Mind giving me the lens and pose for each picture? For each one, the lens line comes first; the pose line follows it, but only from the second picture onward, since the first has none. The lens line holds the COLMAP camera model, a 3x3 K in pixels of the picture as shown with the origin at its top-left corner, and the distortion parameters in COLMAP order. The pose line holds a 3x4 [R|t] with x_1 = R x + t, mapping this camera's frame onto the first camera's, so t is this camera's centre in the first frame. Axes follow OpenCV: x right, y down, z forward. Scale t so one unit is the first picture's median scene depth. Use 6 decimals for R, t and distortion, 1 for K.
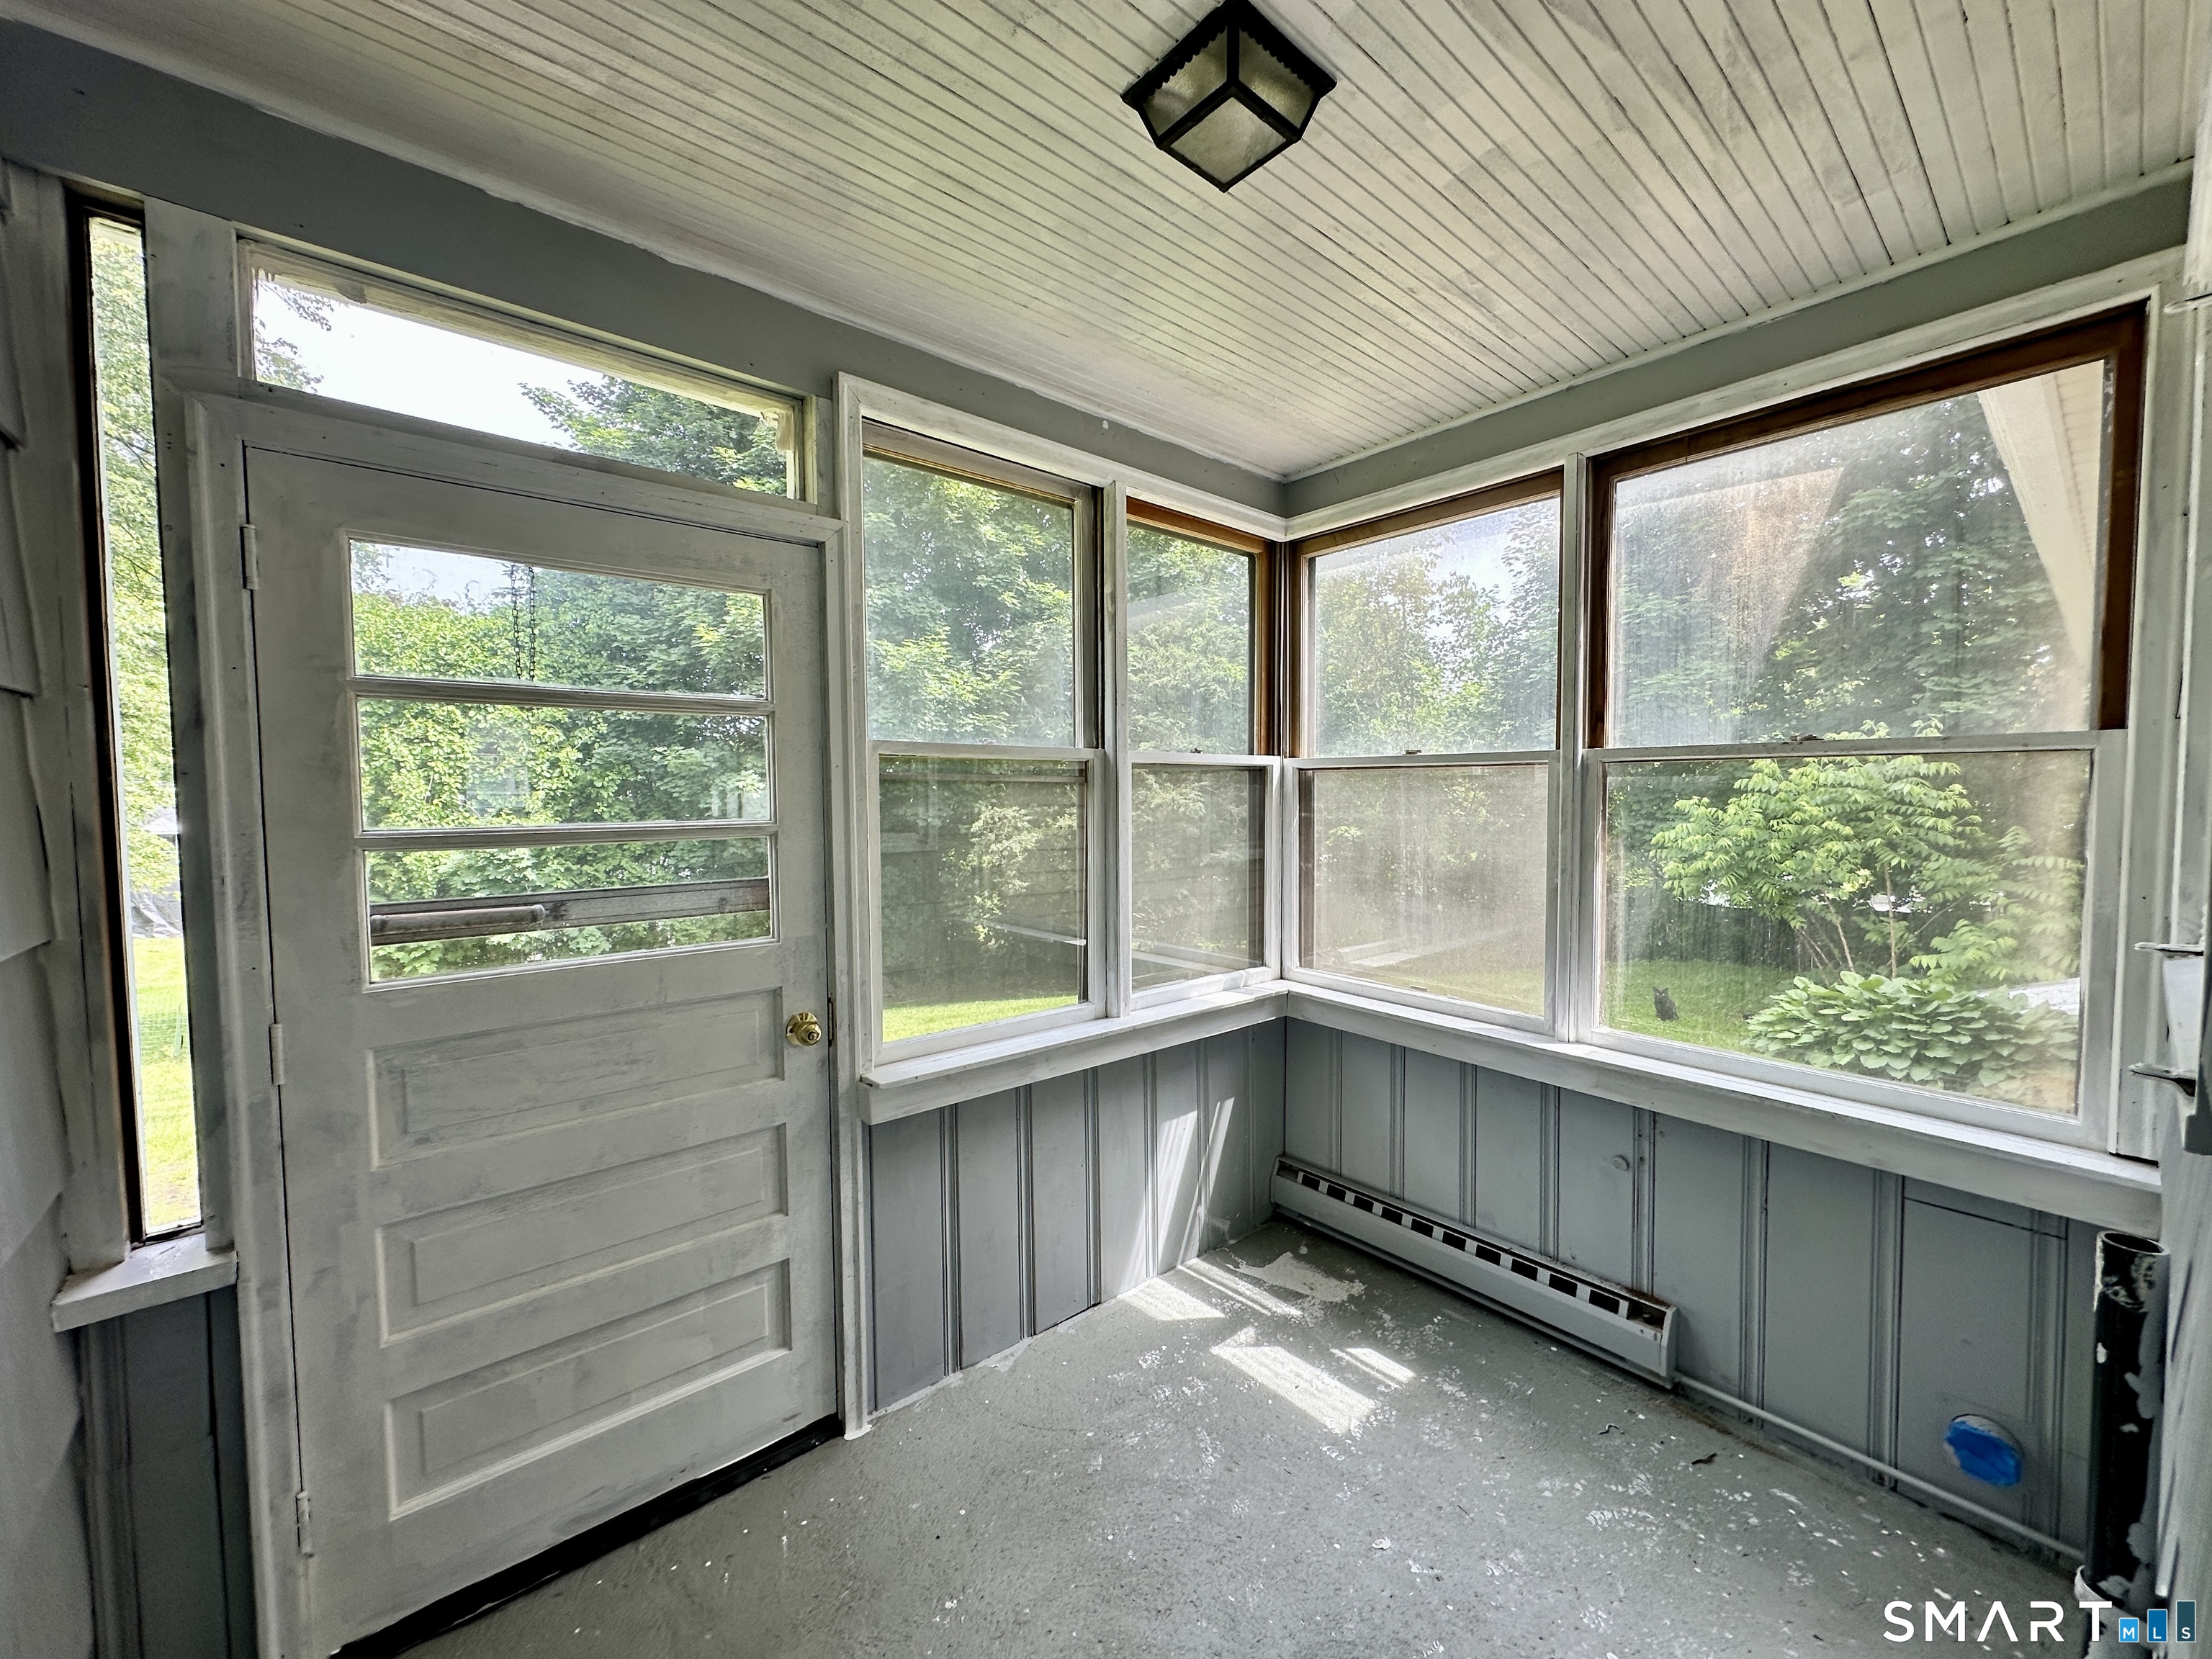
lens RADIAL K [[874.3, 0, 1108.0], [0, 874.3, 831.6], [0, 0, 1]] dist [-0.002113, -0.000131]
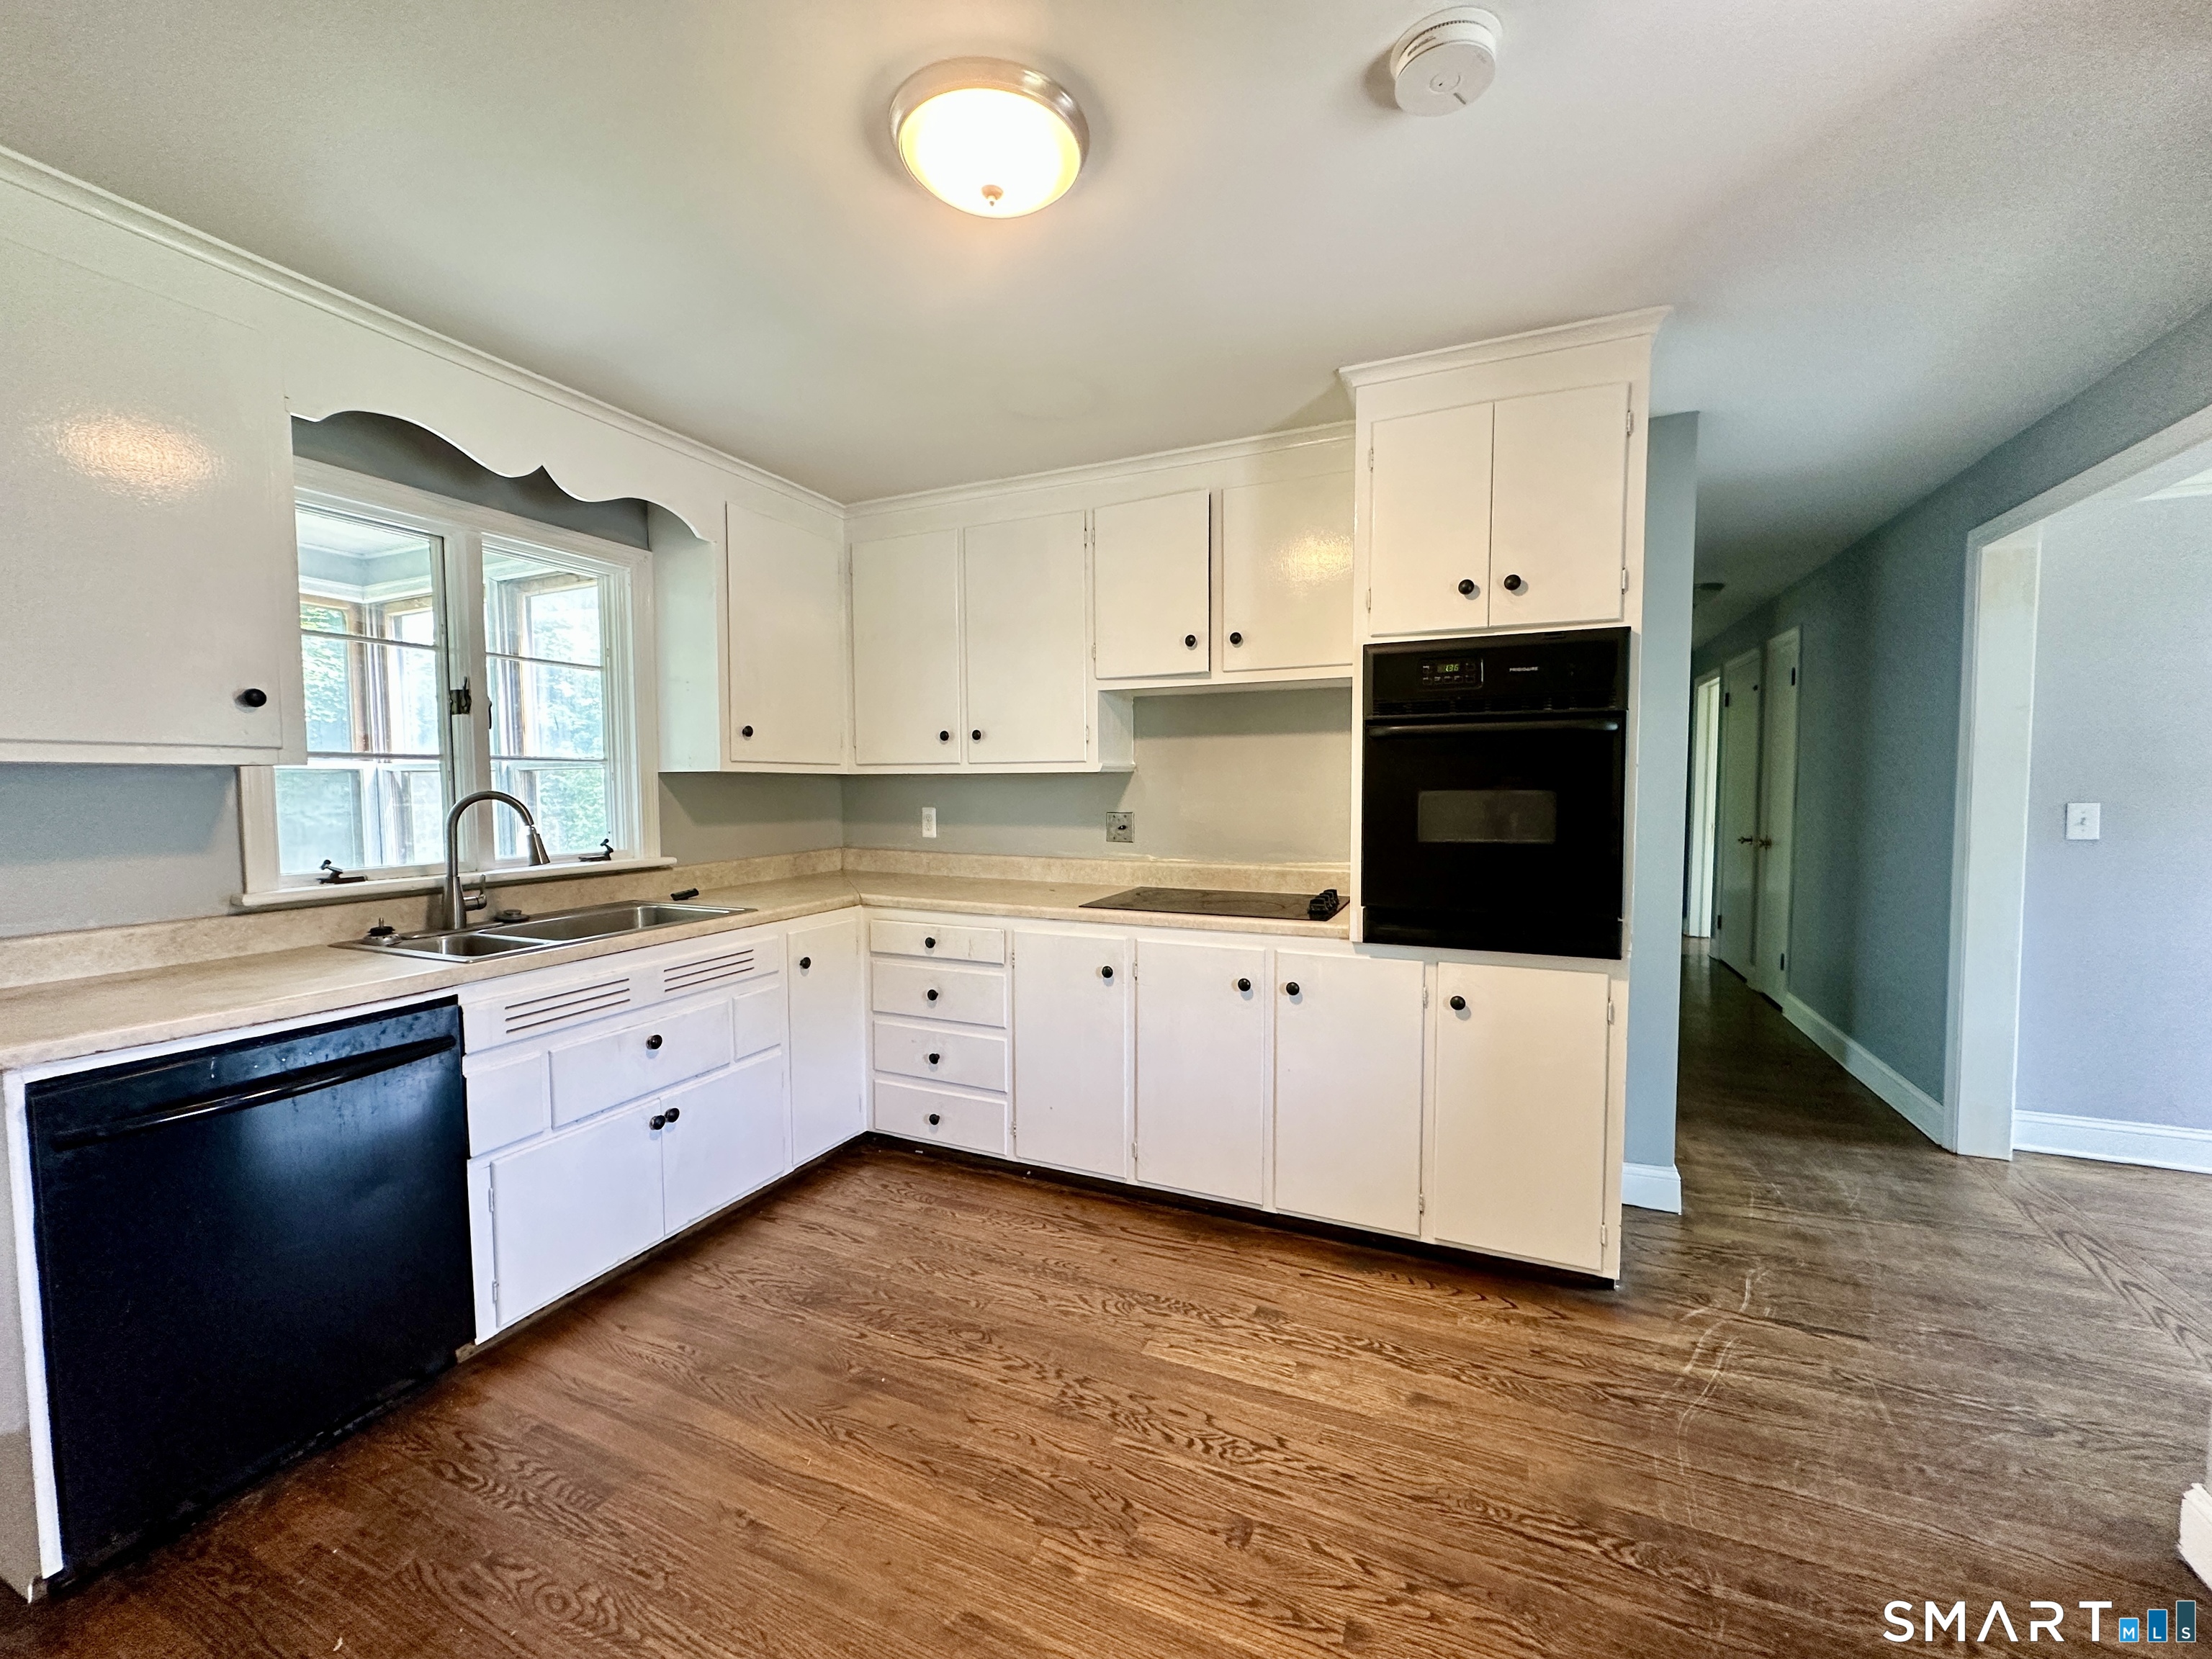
lens RADIAL K [[874.3, 0, 1108.0], [0, 874.3, 831.6], [0, 0, 1]] dist [-0.002113, -0.000131]
pose [[0.903347, -0.024673, 0.428201, 0.750085], [0.020893, 0.999690, 0.013525, 0.030223], [-0.428402, -0.003272, 0.903582, -0.818409]]
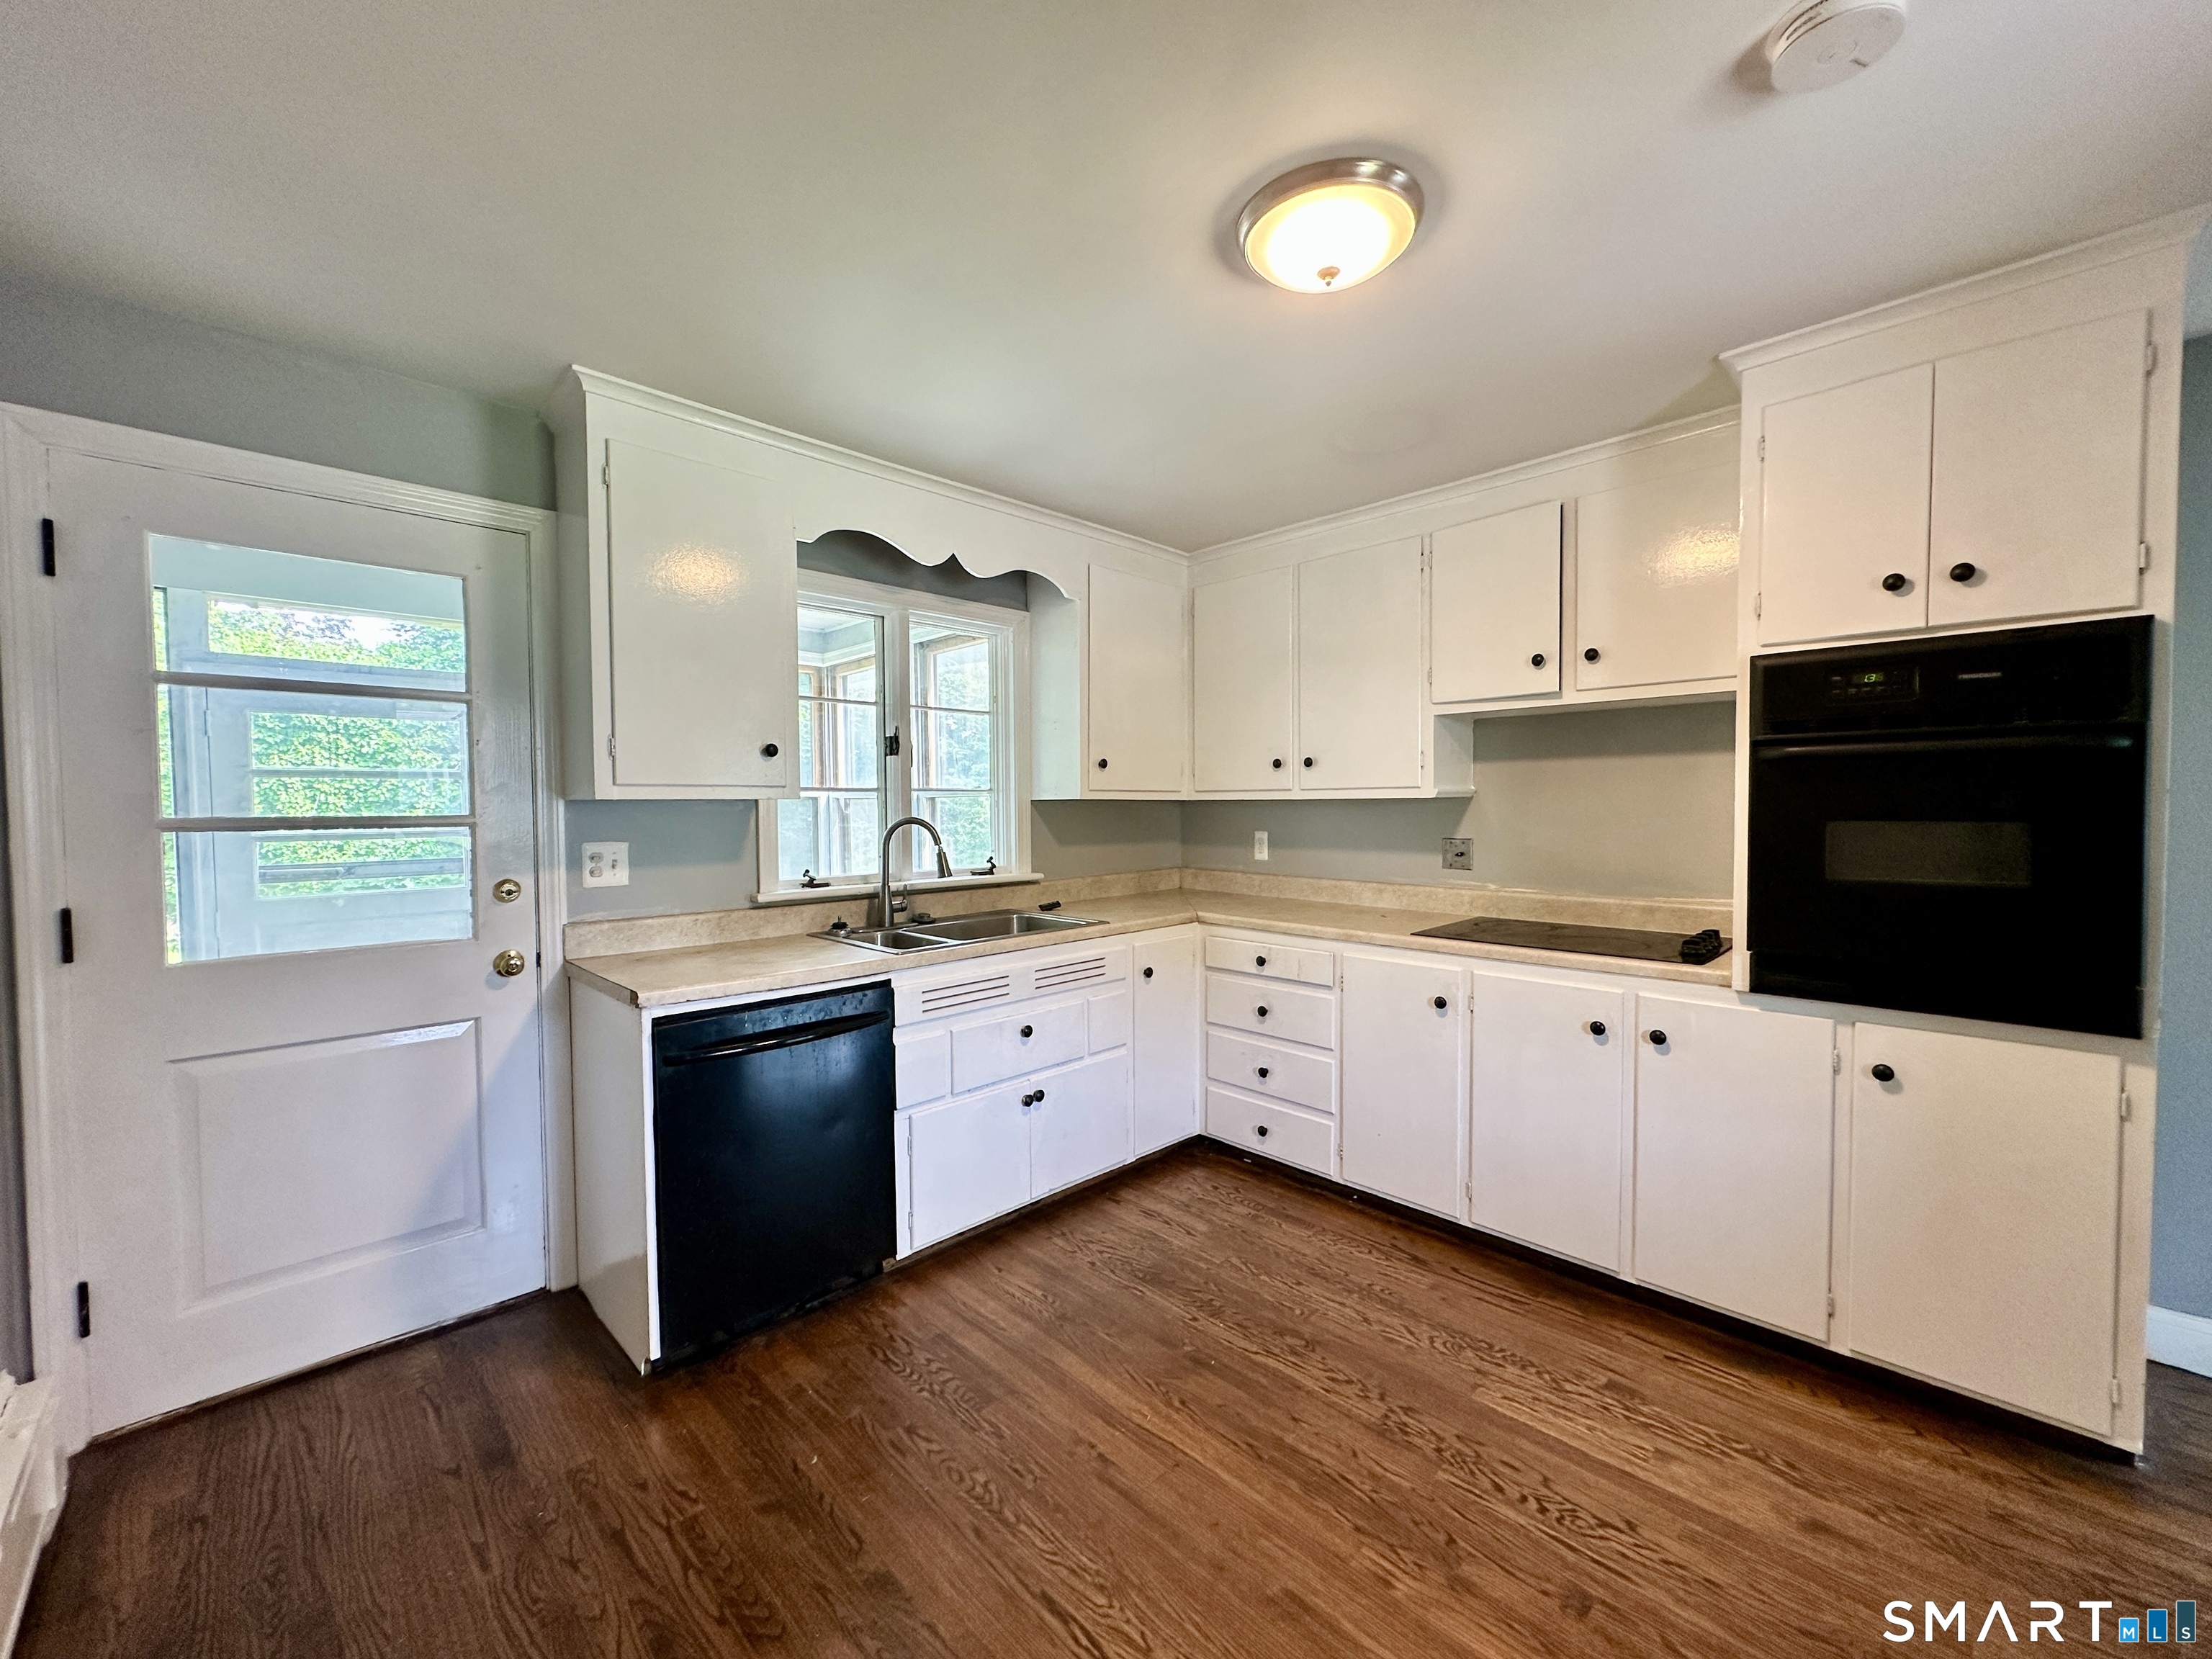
lens RADIAL K [[874.3, 0, 1108.0], [0, 874.3, 831.6], [0, 0, 1]] dist [-0.002113, -0.000131]
pose [[0.997599, -0.006362, 0.068956, 0.735852], [0.007280, 0.999888, -0.013076, 0.022770], [-0.068865, 0.013546, 0.997534, -0.867703]]
